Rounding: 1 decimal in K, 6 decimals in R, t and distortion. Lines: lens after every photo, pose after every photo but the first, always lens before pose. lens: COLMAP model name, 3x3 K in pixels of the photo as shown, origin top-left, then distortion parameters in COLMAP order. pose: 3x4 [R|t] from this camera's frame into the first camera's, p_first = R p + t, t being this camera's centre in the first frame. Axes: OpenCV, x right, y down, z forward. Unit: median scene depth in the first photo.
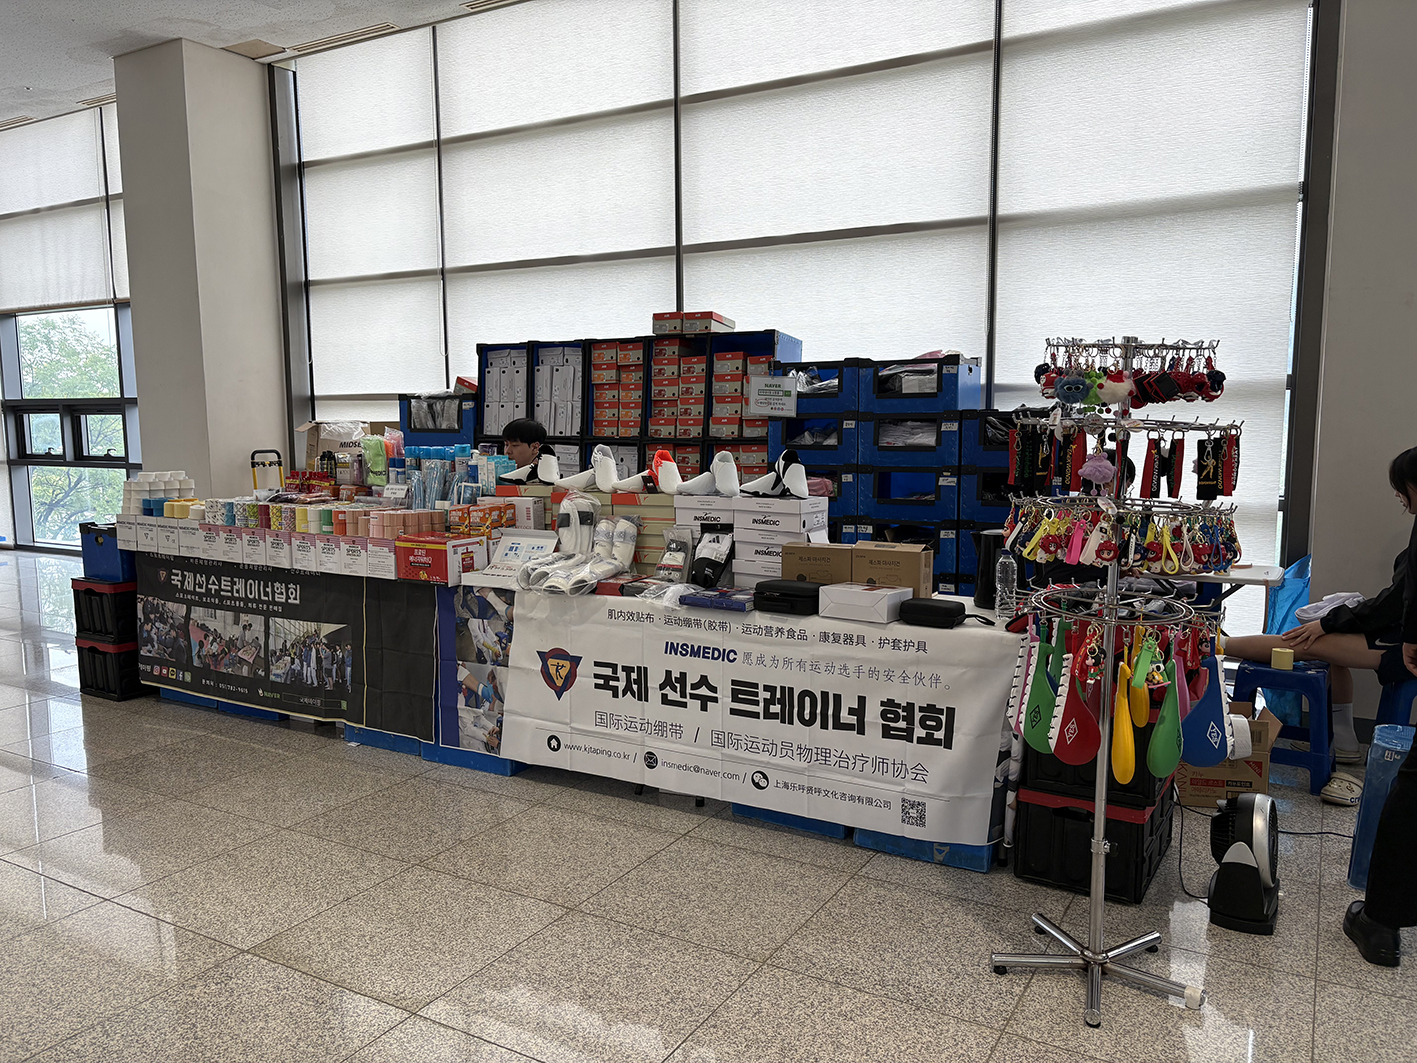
lens RADIAL K [[1065.9, 0, 711.2], [0, 1065.9, 538.0], [0, 0, 1]] dist [0.024753, -0.017982]
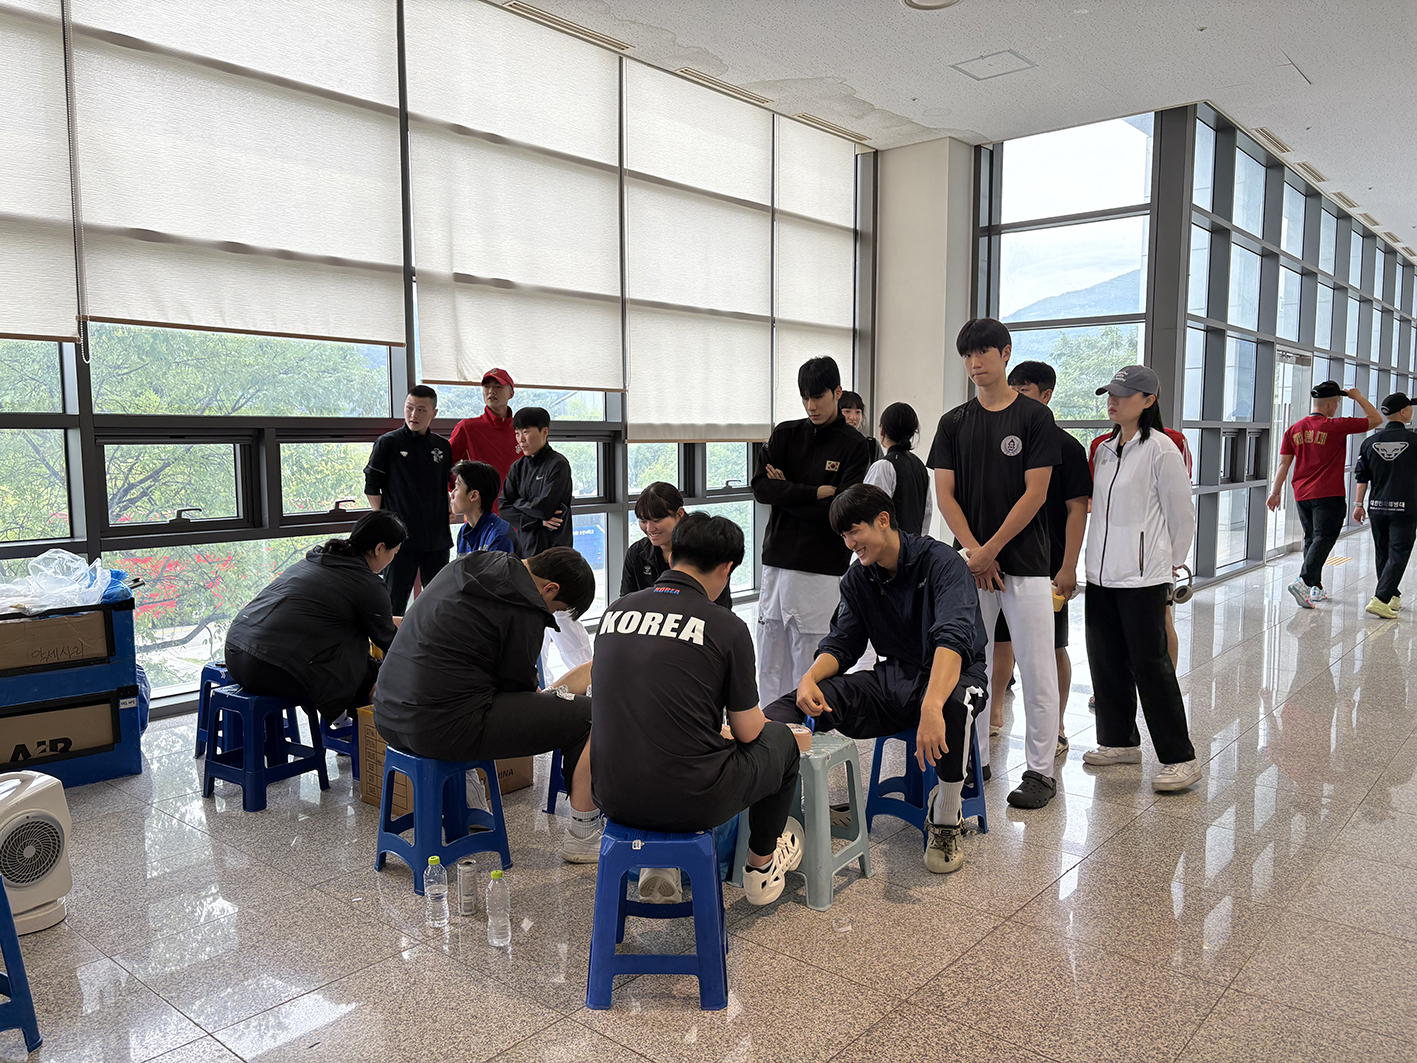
lens RADIAL K [[1065.9, 0, 706.3], [0, 1065.9, 539.6], [0, 0, 1]] dist [0.024753, -0.017982]
pose [[0.206564, -0.090350, 0.974253, -1.104476], [0.108712, 0.991681, 0.068917, -0.078879], [-0.972375, 0.091677, 0.214668, 0.656692]]
